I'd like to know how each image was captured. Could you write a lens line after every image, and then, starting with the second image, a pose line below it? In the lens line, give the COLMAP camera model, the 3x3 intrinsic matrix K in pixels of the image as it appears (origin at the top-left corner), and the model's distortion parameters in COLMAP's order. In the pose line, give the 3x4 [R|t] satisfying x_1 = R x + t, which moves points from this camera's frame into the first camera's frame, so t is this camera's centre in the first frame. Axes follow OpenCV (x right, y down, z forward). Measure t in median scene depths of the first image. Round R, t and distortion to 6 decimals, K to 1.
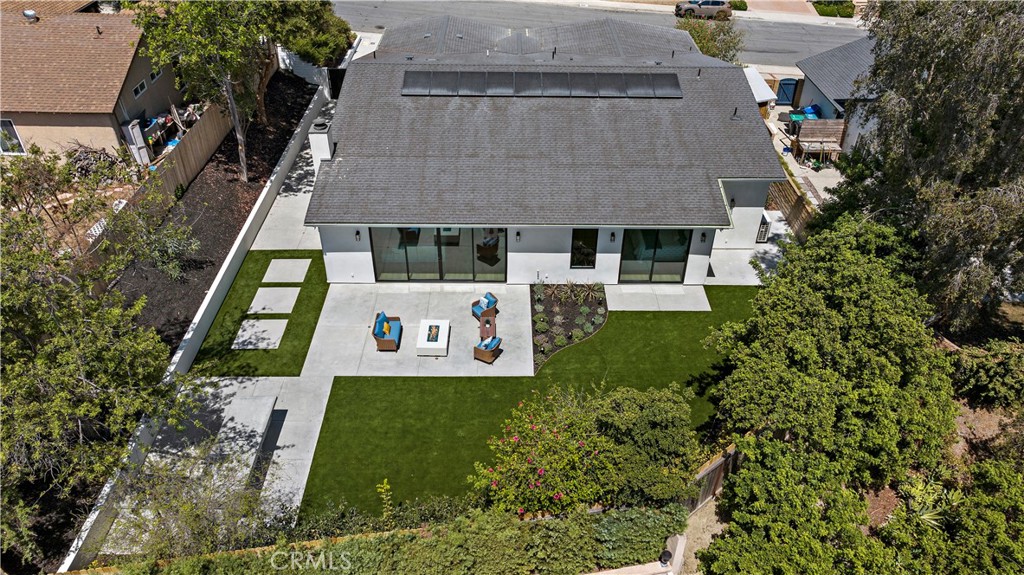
lens RADIAL K [[732.0, 0, 510.8], [0, 732.0, 287.4], [0, 0, 1]] dist [-0.026109, 0.001301]
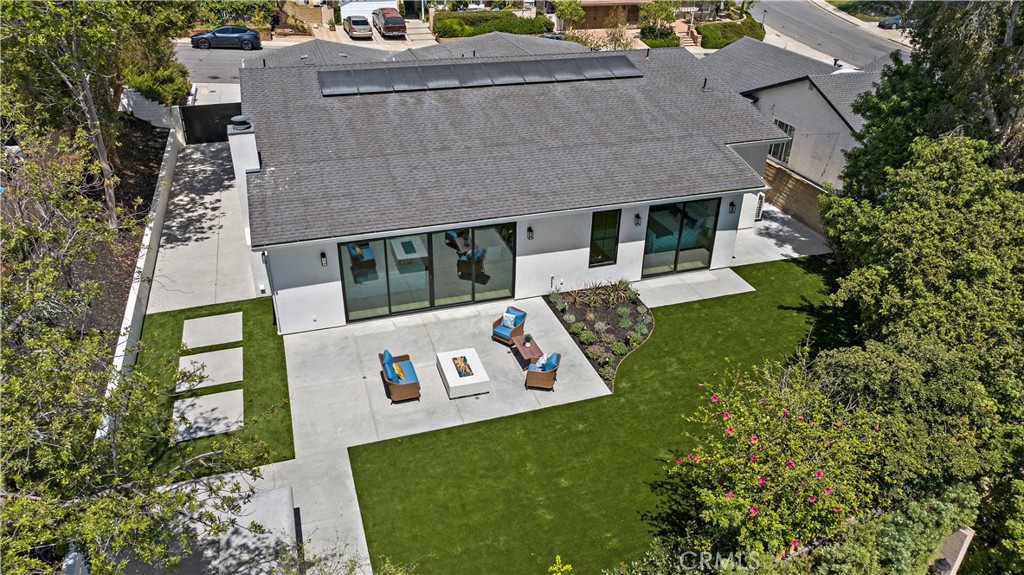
lens RADIAL K [[732.0, 0, 513.2], [0, 732.0, 287.6], [0, 0, 1]] dist [-0.026109, 0.001301]
pose [[0.949819, -0.145832, 0.276724, -0.227268], [0.179133, 0.978830, -0.099015, 0.061305], [-0.256426, 0.143616, 0.955835, 0.248240]]
